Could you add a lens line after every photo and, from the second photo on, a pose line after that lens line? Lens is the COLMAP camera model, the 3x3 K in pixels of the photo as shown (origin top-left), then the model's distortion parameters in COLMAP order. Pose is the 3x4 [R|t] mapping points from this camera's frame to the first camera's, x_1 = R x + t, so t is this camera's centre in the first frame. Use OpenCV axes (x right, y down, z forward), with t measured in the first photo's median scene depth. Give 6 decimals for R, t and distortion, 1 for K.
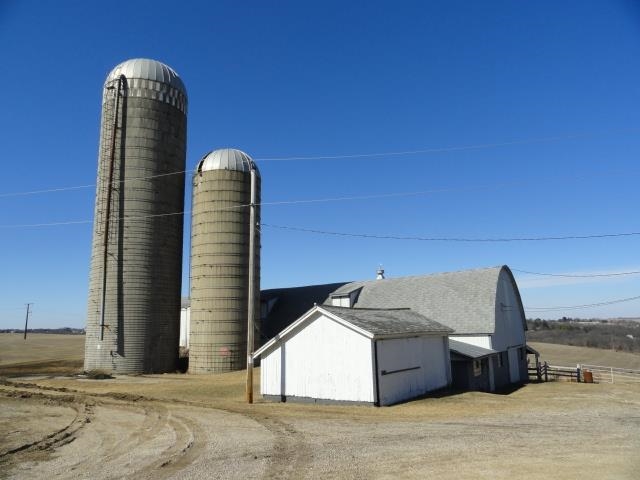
lens RADIAL K [[444.7, 0, 320.0], [0, 444.7, 240.0], [0, 0, 1]] dist [-0.002458, 0.003598]
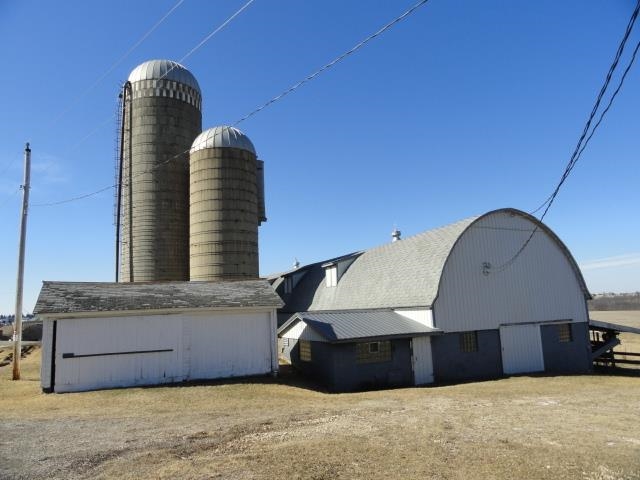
lens RADIAL K [[444.7, 0, 320.0], [0, 444.7, 240.0], [0, 0, 1]] dist [-0.002458, 0.003598]
pose [[0.866177, -0.090128, -0.491542, 0.491529], [0.119167, 0.992479, 0.028014, 0.049685], [0.485321, -0.082840, 0.870403, 0.233069]]
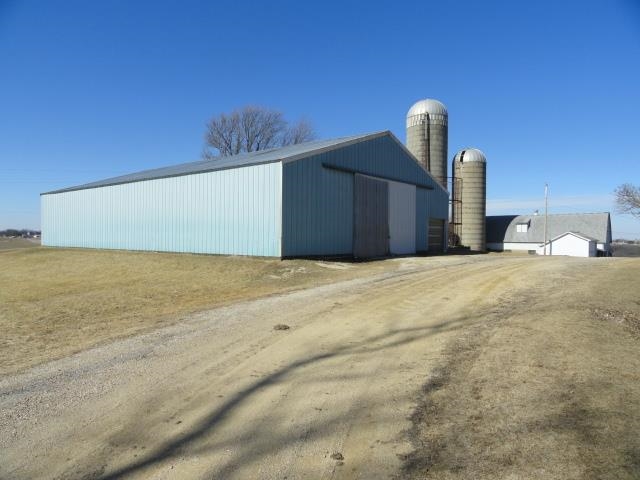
lens RADIAL K [[444.7, 0, 320.0], [0, 444.7, 240.0], [0, 0, 1]] dist [-0.002458, 0.003598]
pose [[0.998326, 0.035067, -0.045996, -0.829891], [-0.025292, 0.979858, 0.198087, -0.192912], [0.052016, -0.196592, 0.979105, -1.136718]]
